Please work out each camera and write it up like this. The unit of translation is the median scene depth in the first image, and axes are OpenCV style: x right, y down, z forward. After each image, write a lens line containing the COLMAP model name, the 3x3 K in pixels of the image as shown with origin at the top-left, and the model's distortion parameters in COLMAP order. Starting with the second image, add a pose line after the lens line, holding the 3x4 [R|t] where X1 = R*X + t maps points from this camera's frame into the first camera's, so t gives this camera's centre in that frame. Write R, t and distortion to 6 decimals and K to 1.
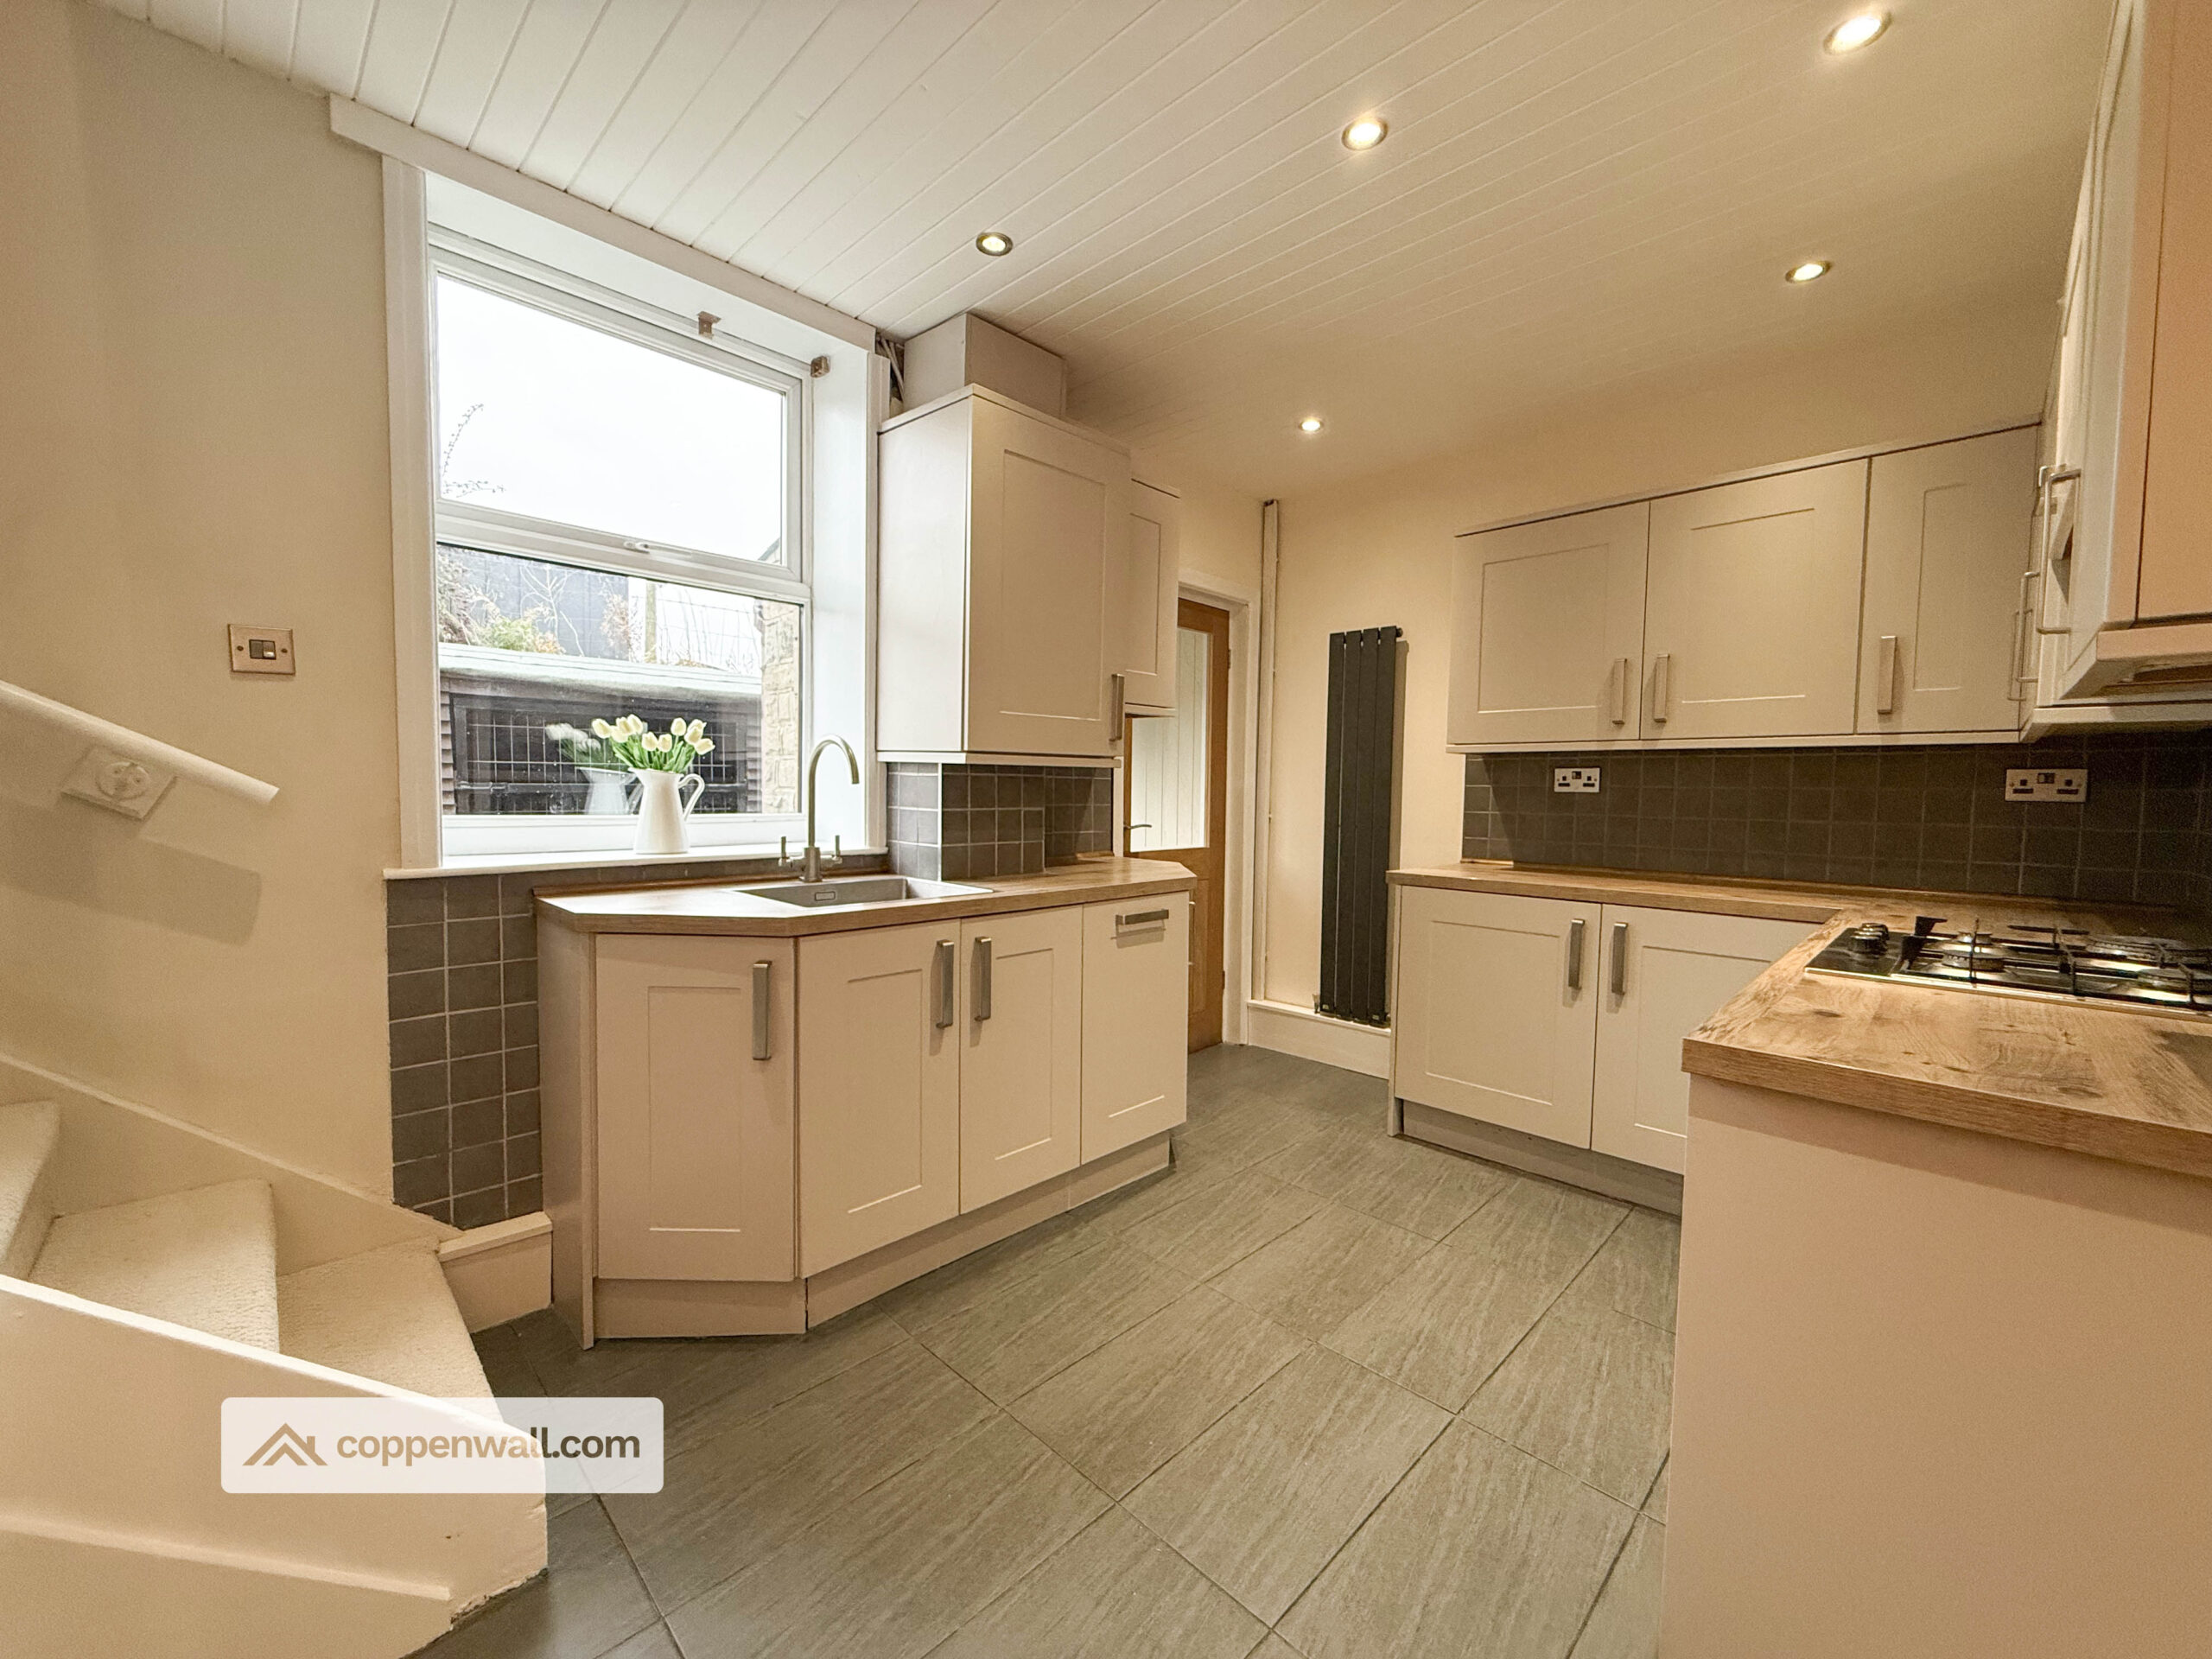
lens RADIAL K [[884.6, 0, 1097.1], [0, 884.6, 834.9], [0, 0, 1]] dist [0.000079, 0.000845]
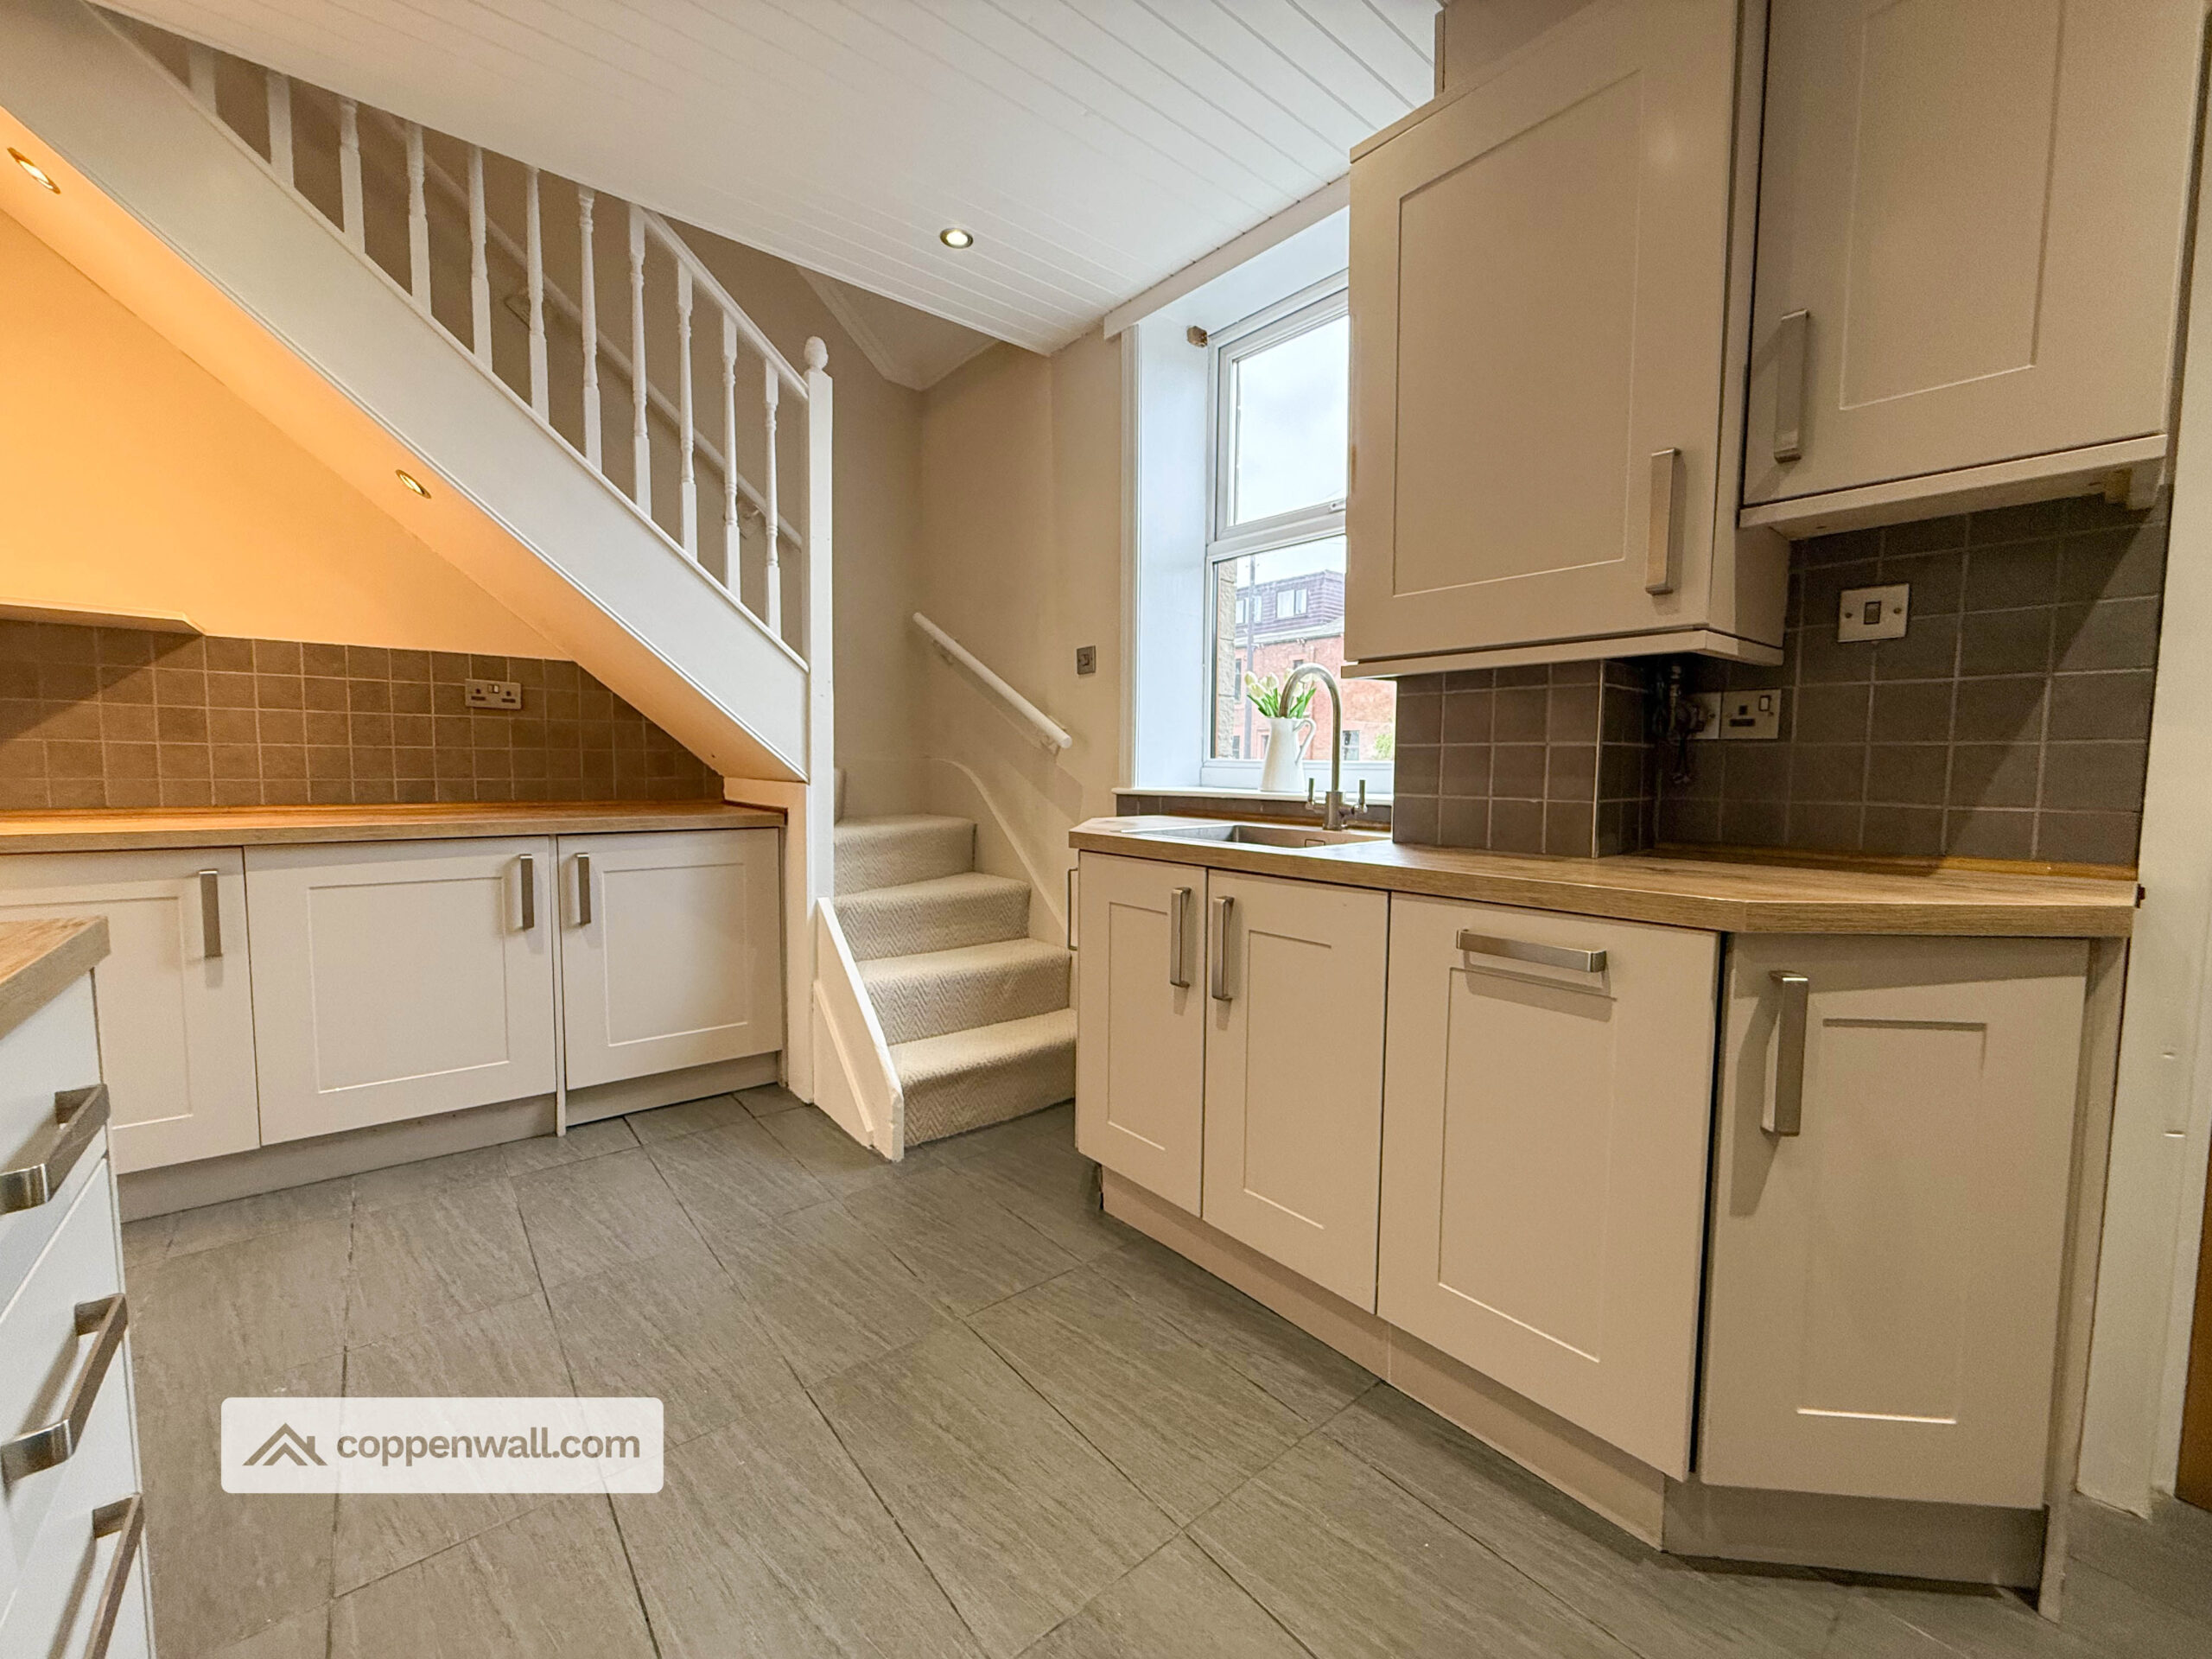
lens RADIAL K [[884.6, 0, 1103.0], [0, 884.6, 834.8], [0, 0, 1]] dist [0.000079, 0.000845]
pose [[-0.092047, 0.064555, -0.993660, 0.612969], [-0.066240, 0.995289, 0.070797, 0.010051], [0.993549, 0.072337, -0.087337, 0.874558]]
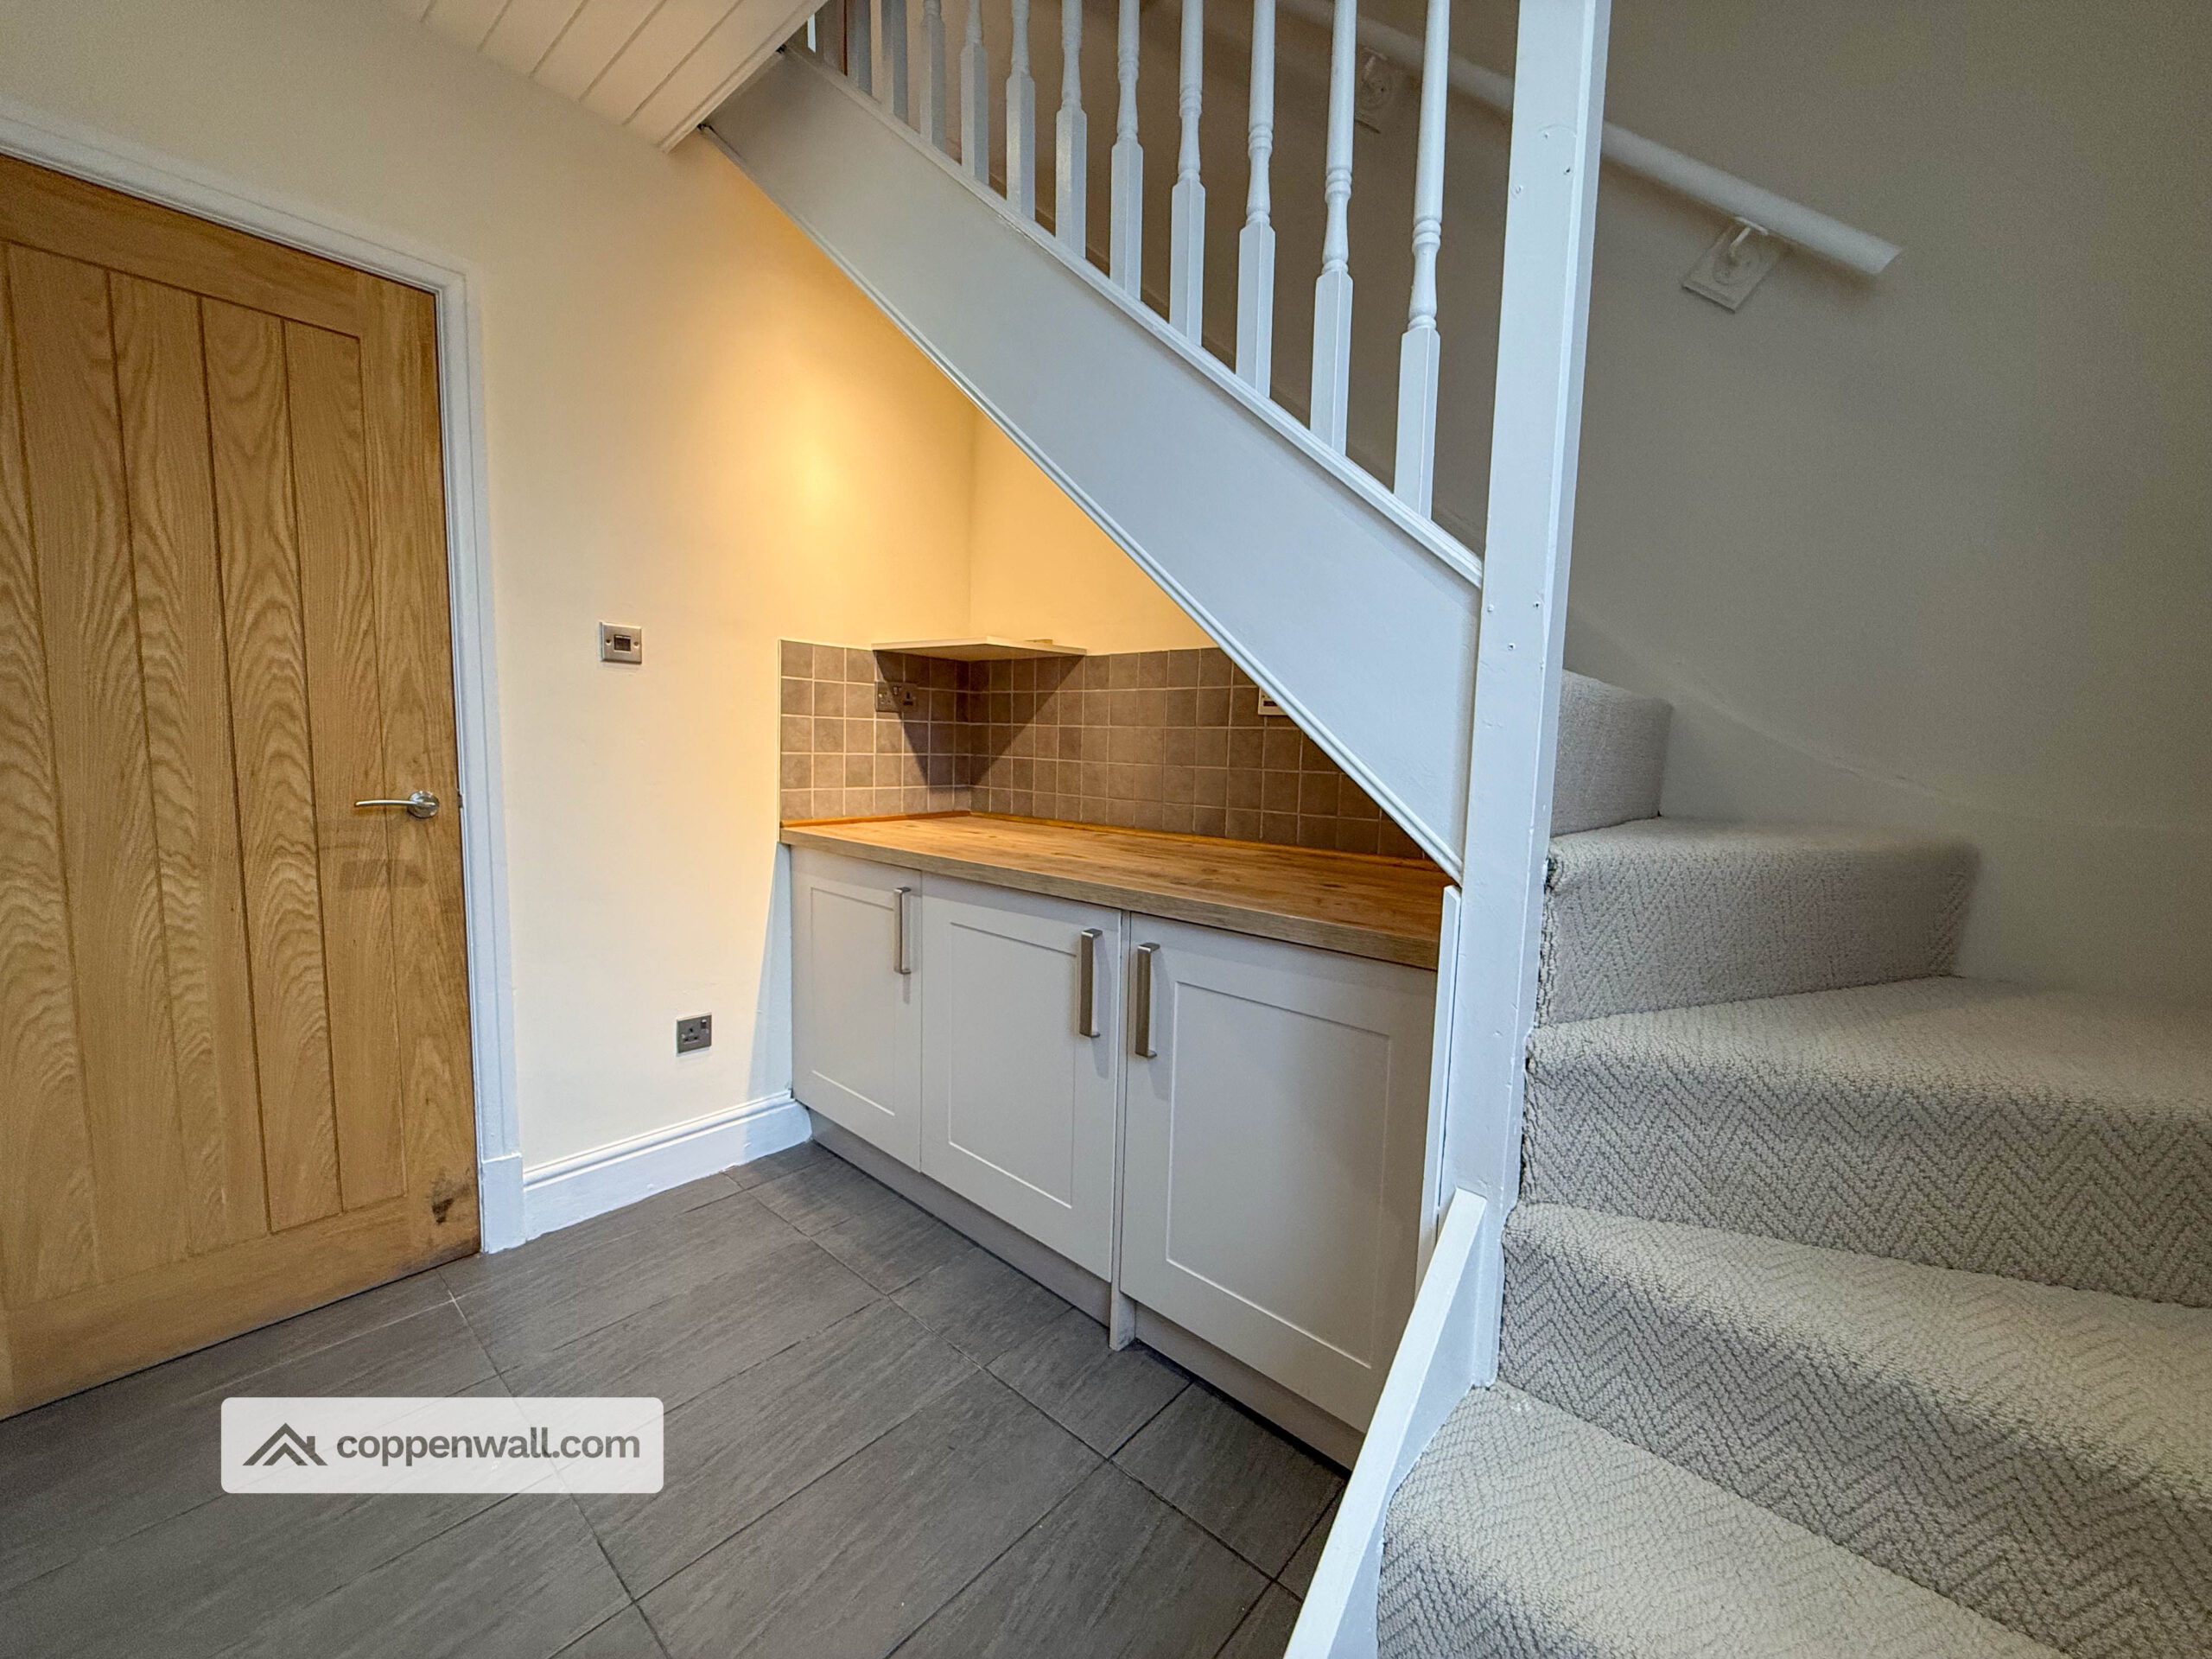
lens RADIAL K [[884.6, 0, 1098.8], [0, 884.6, 830.1], [0, 0, 1]] dist [0.000079, 0.000845]
pose [[-0.997314, -0.032292, -0.065743, -0.299105], [-0.041984, 0.987514, 0.151836, -0.035221], [0.060019, 0.154189, -0.986217, 0.800847]]
